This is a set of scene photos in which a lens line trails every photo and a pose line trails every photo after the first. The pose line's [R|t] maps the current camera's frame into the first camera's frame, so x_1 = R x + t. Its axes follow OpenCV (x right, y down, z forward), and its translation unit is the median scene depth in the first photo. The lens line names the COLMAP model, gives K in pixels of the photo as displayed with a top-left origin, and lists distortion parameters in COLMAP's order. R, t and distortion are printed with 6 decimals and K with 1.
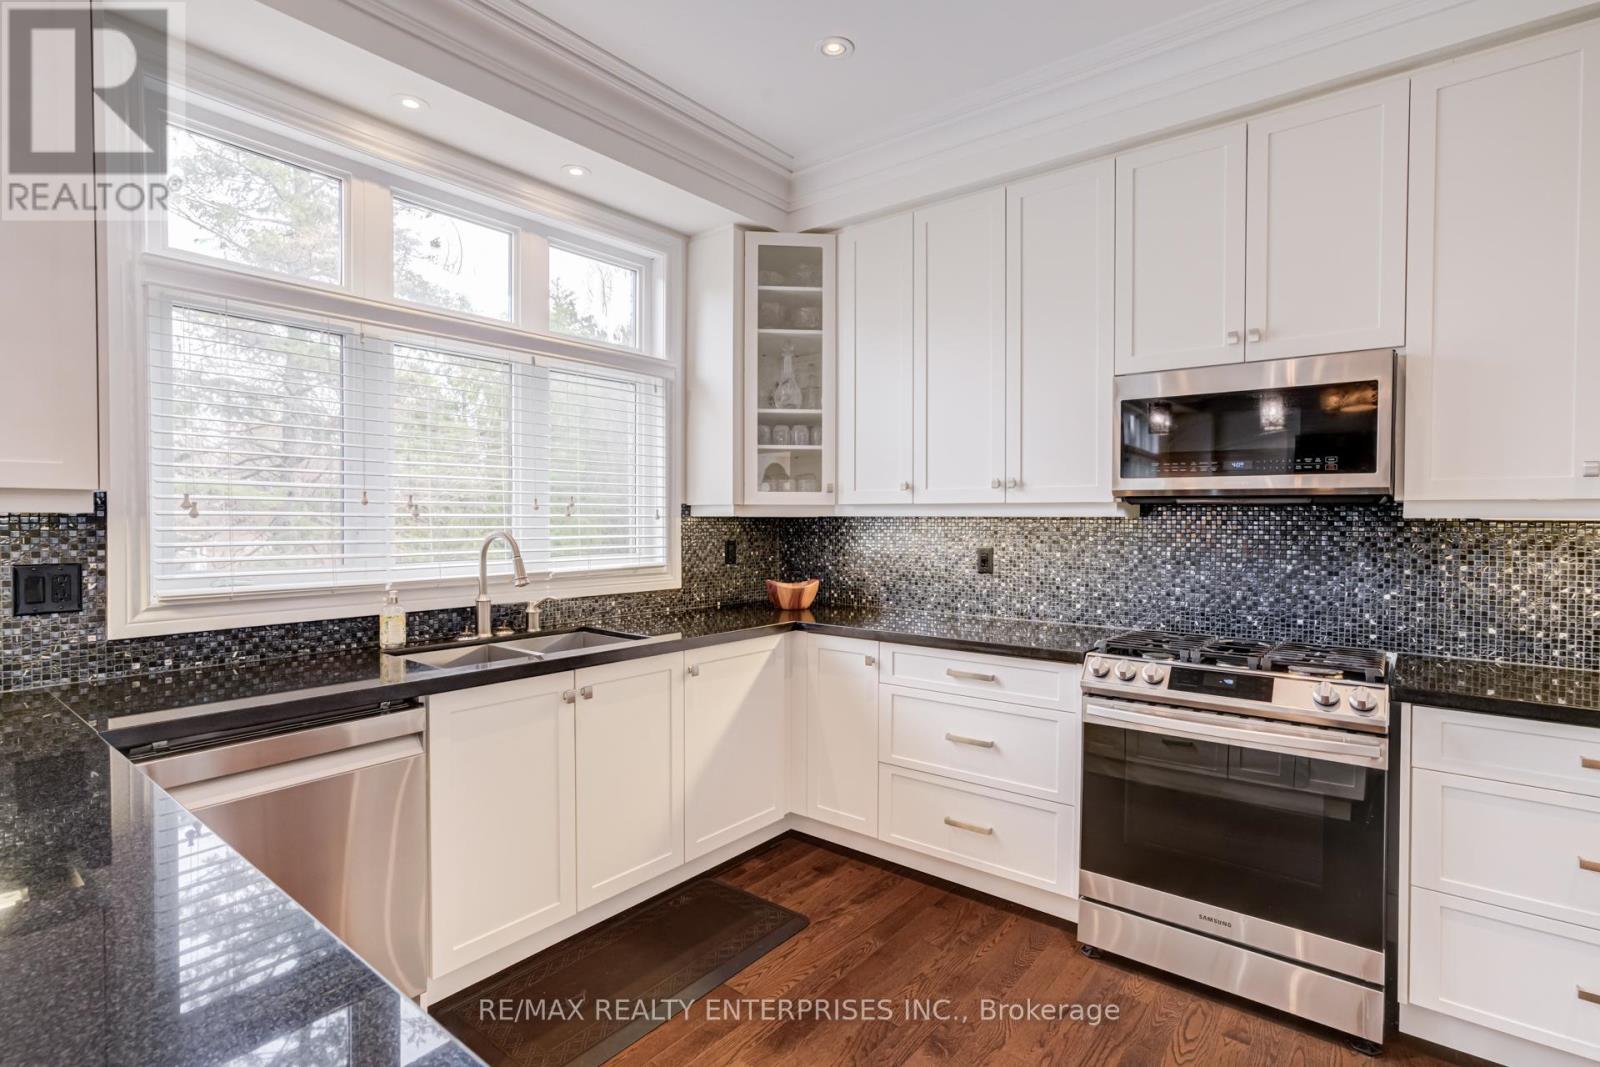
lens RADIAL K [[784.0, 0, 800.2], [0, 784.0, 528.1], [0, 0, 1]] dist [-0.004764, 0.005082]
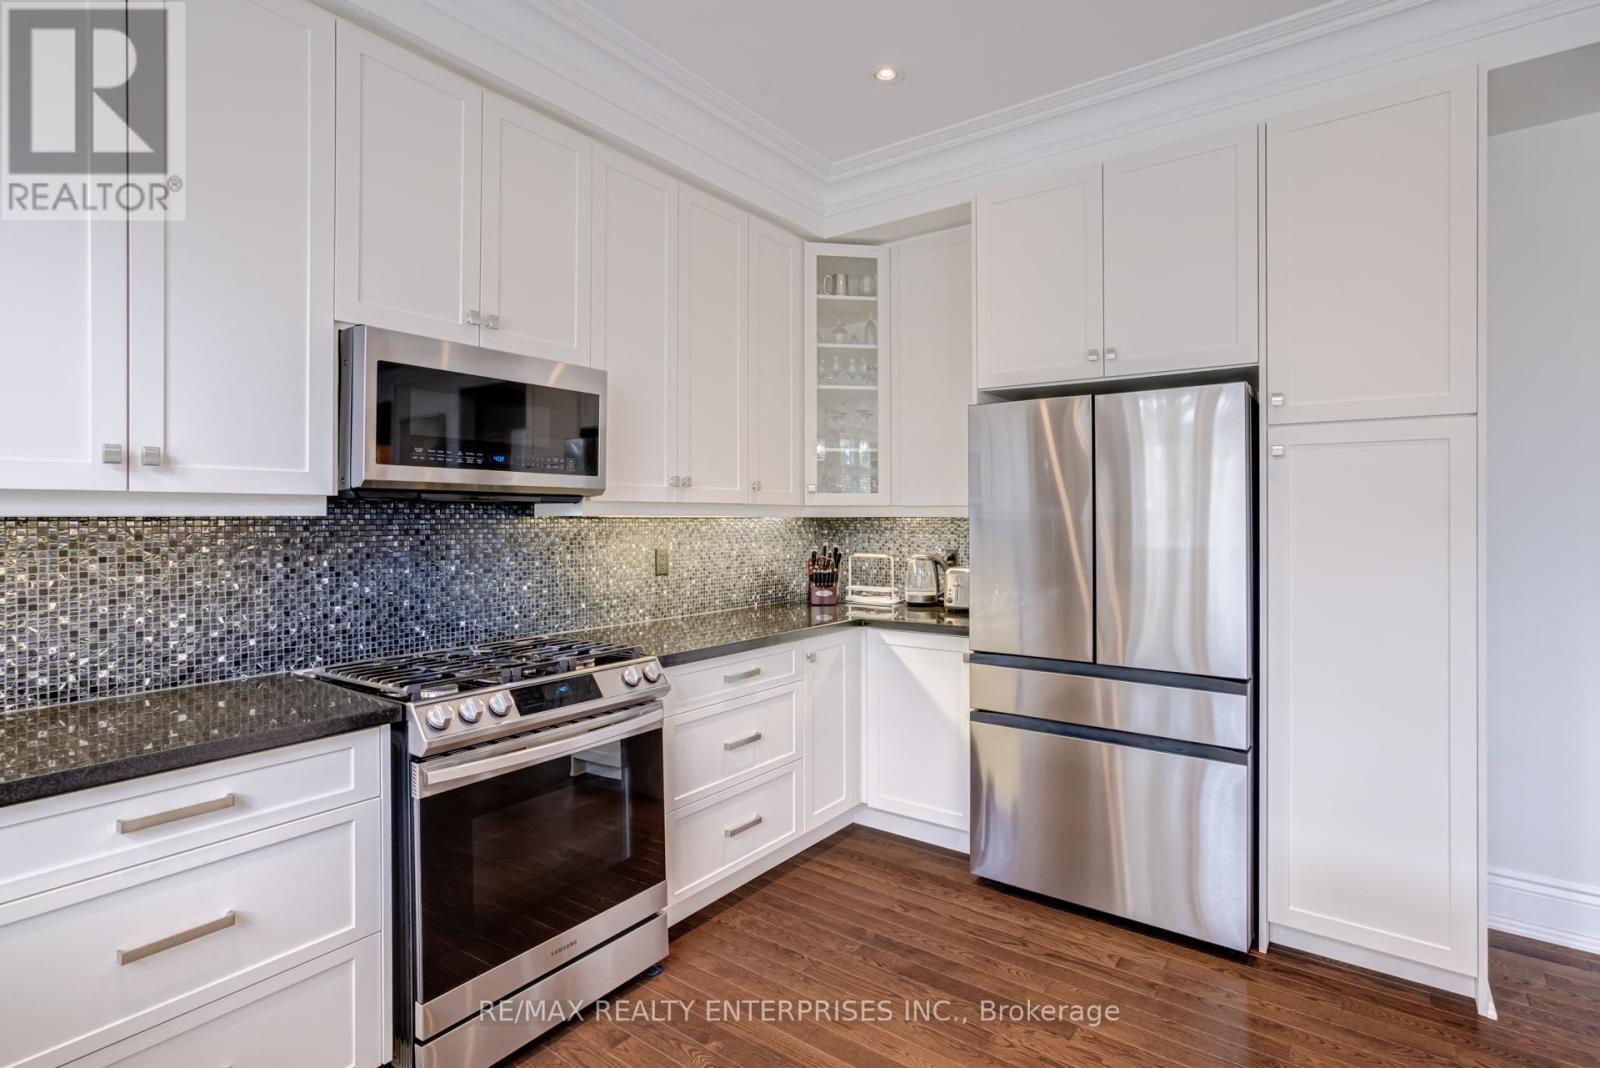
lens RADIAL K [[784.0, 0, 795.3], [0, 784.0, 508.1], [0, 0, 1]] dist [-0.004764, 0.005082]
pose [[-0.014190, 0.005467, 0.999884, -0.333809], [0.015898, 0.999860, -0.005241, -0.011107], [-0.999773, 0.015822, -0.014275, 0.601663]]
